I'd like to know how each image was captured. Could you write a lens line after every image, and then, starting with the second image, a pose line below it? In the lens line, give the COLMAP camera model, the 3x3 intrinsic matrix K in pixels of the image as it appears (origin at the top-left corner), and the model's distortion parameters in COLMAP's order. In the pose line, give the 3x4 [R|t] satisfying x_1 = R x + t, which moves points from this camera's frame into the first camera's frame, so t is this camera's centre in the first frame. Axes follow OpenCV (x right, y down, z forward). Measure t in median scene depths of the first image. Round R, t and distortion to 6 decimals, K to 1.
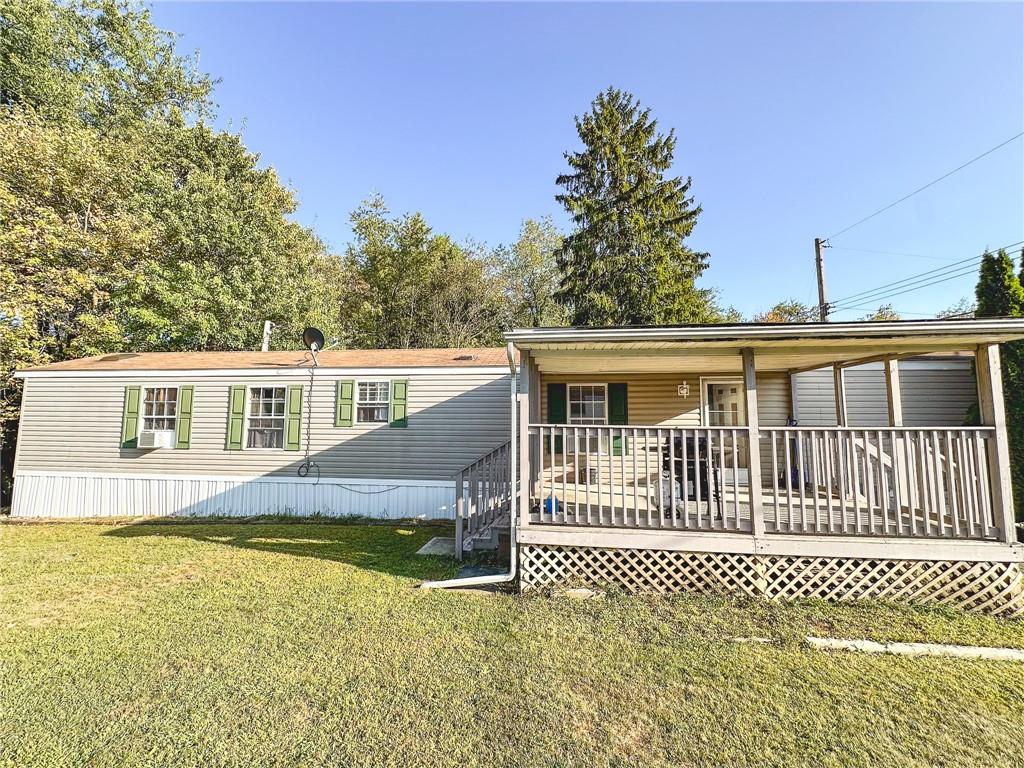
lens RADIAL K [[411.1, 0, 512.0], [0, 411.1, 384.0], [0, 0, 1]] dist [-0.002649, -0.000194]
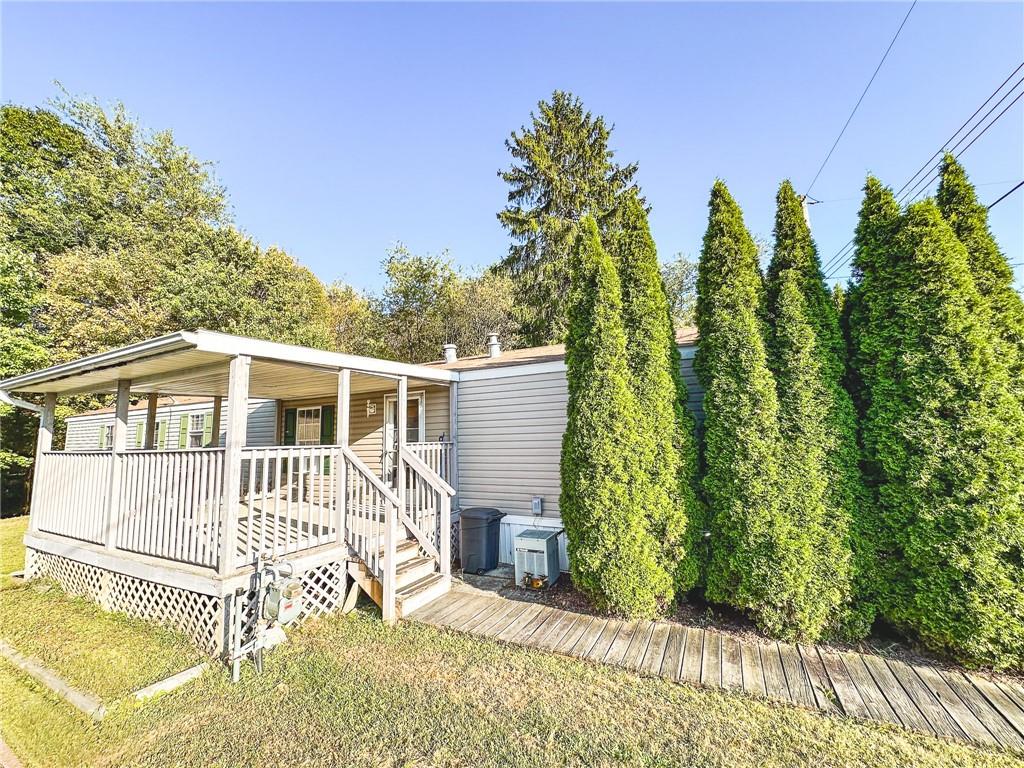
lens RADIAL K [[411.1, 0, 512.0], [0, 411.1, 384.0], [0, 0, 1]] dist [-0.002649, -0.000194]
pose [[0.931135, -0.074753, -0.356930, 1.061573], [0.060184, 0.996844, -0.051769, 0.025419], [0.359673, 0.026723, 0.932696, 0.188901]]
